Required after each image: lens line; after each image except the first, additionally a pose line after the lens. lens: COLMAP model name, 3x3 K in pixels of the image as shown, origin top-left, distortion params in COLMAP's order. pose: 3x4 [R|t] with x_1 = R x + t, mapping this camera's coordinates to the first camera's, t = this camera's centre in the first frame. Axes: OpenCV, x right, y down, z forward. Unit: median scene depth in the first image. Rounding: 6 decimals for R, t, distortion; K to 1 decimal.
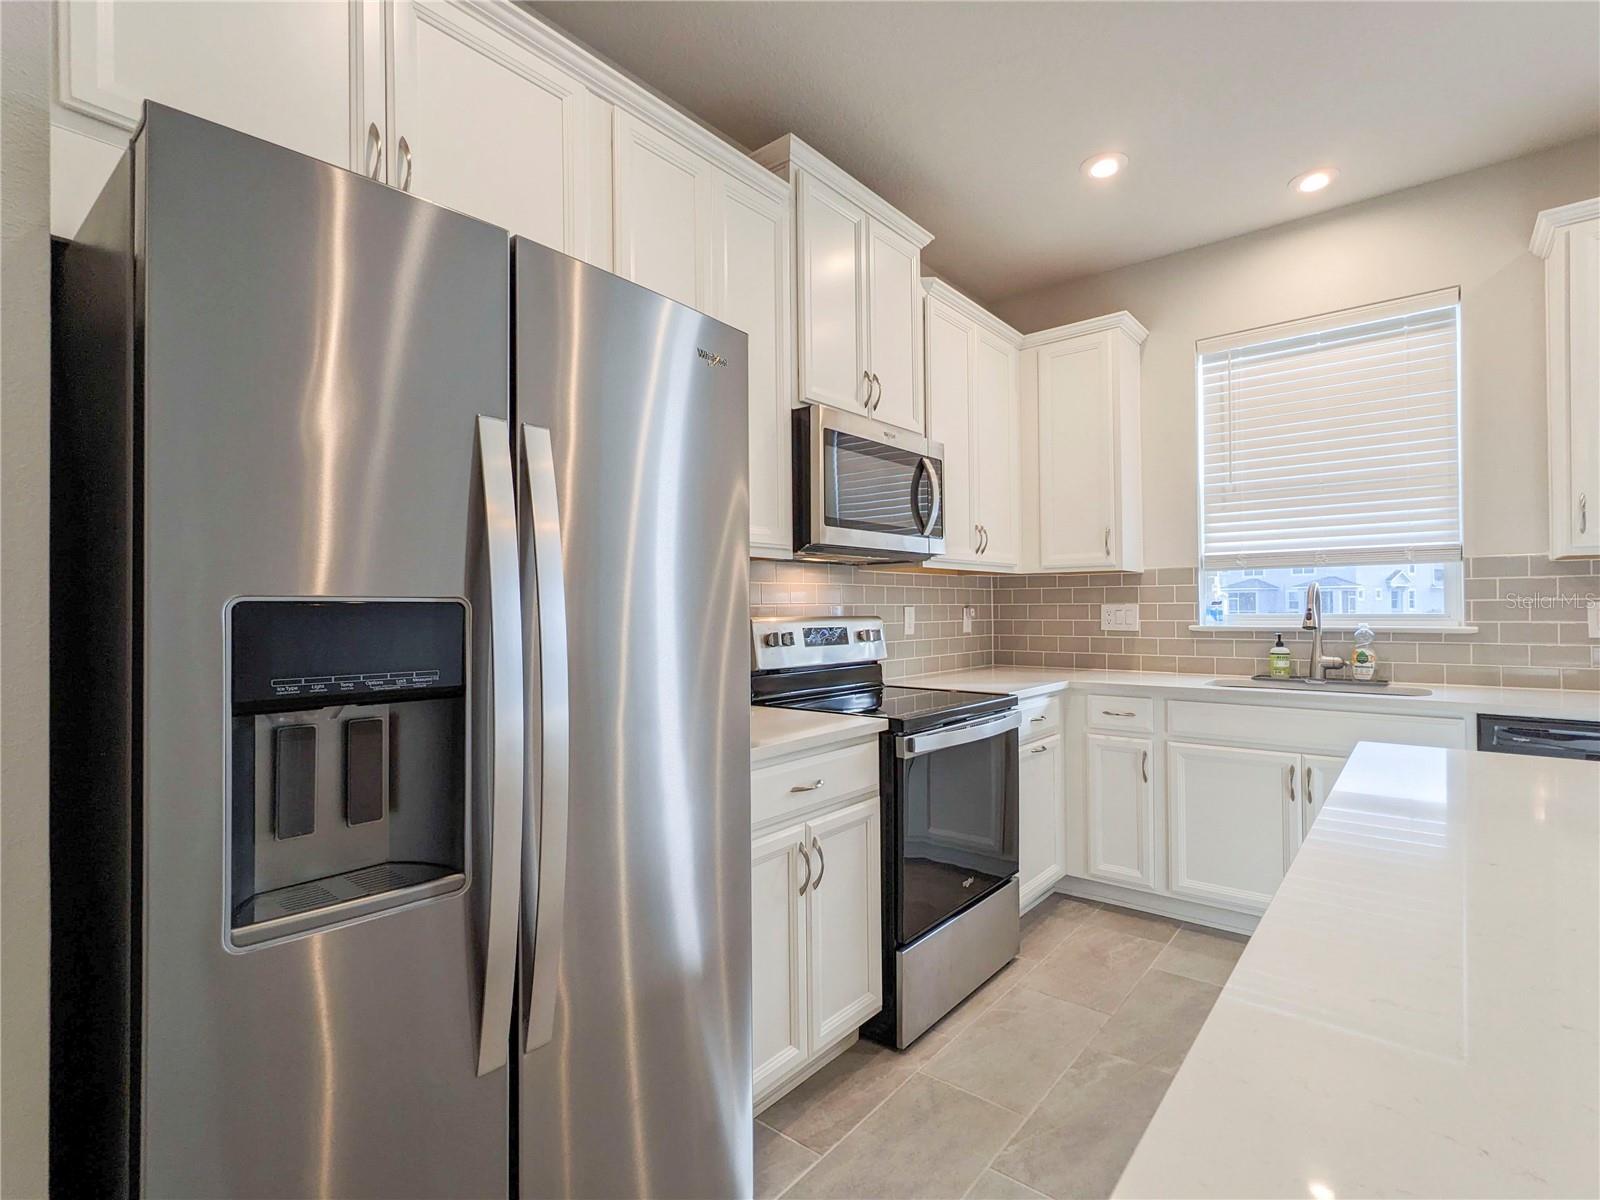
lens RADIAL K [[769.7, 0, 805.5], [0, 769.7, 601.6], [0, 0, 1]] dist [0.002552, 0.000658]
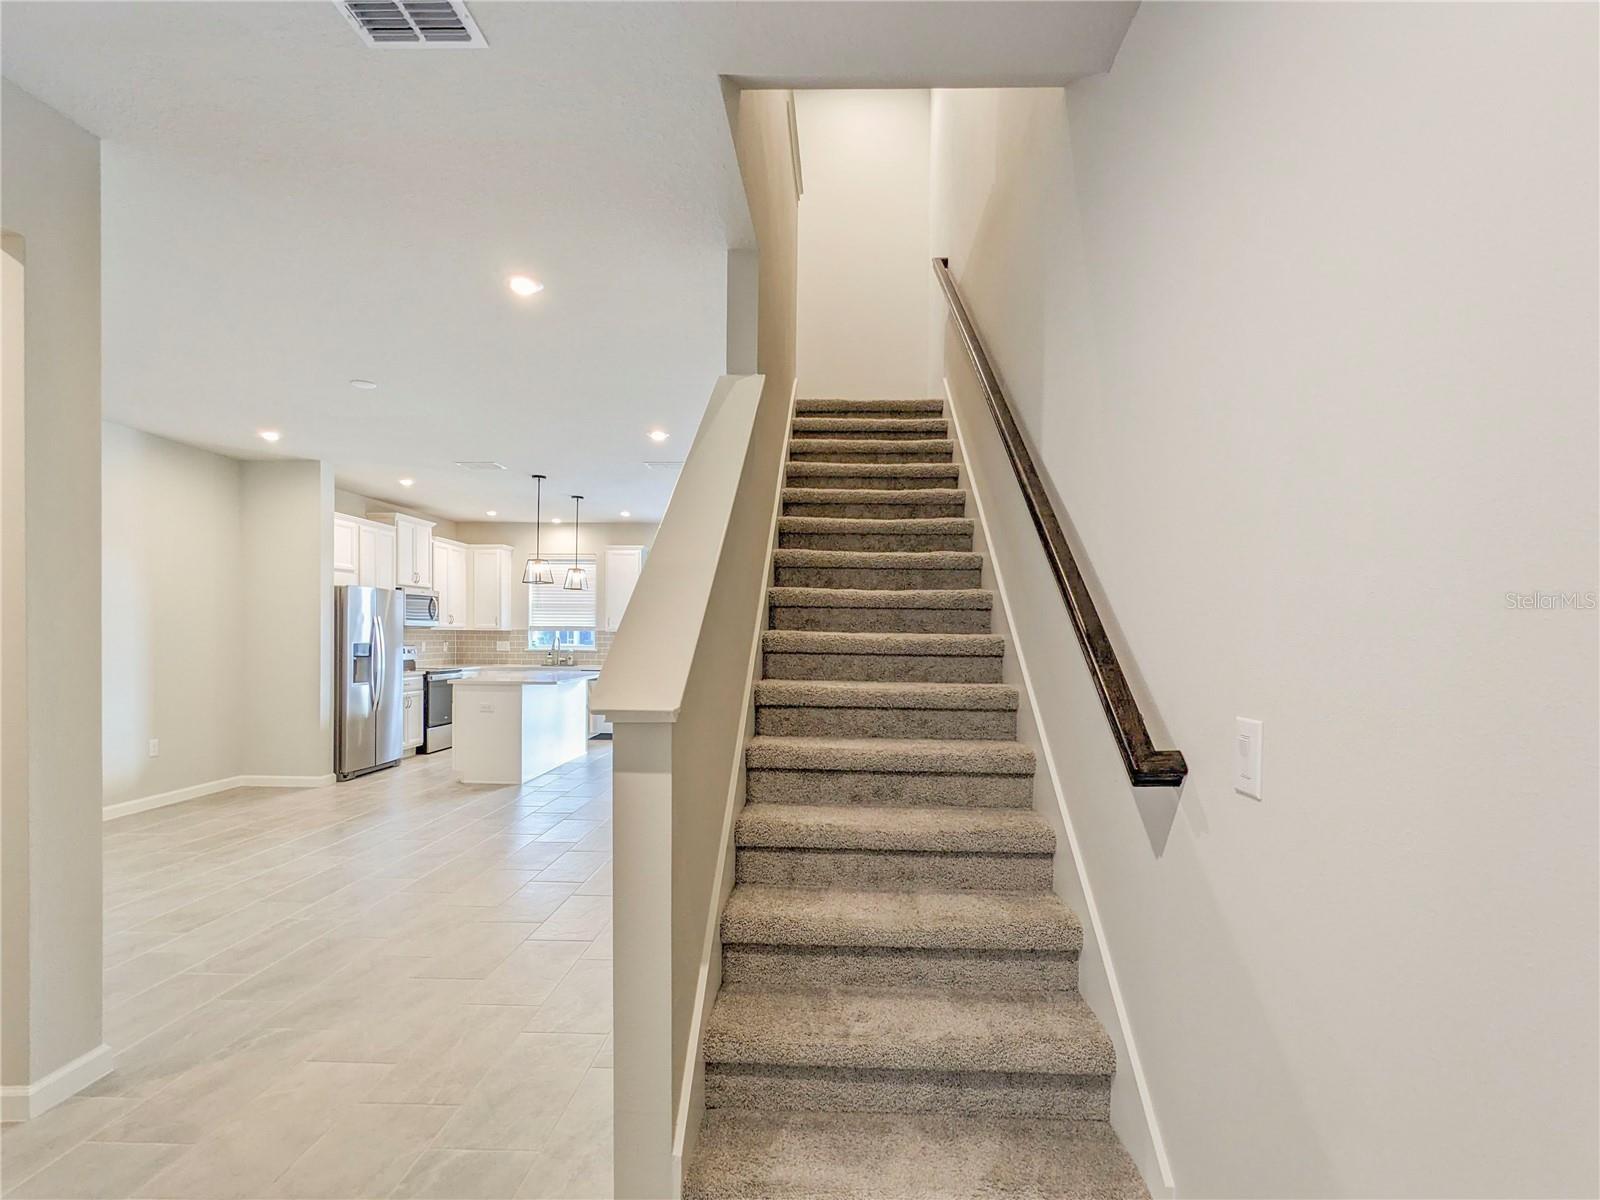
lens RADIAL K [[790.8, 0, 815.8], [0, 790.8, 644.5], [0, 0, 1]] dist [0.000520, 0.000059]
pose [[0.791449, 0.008085, 0.611181, -0.570183], [-0.019404, 0.999741, 0.011901, -0.052310], [-0.610927, -0.021279, 0.791401, -2.484680]]
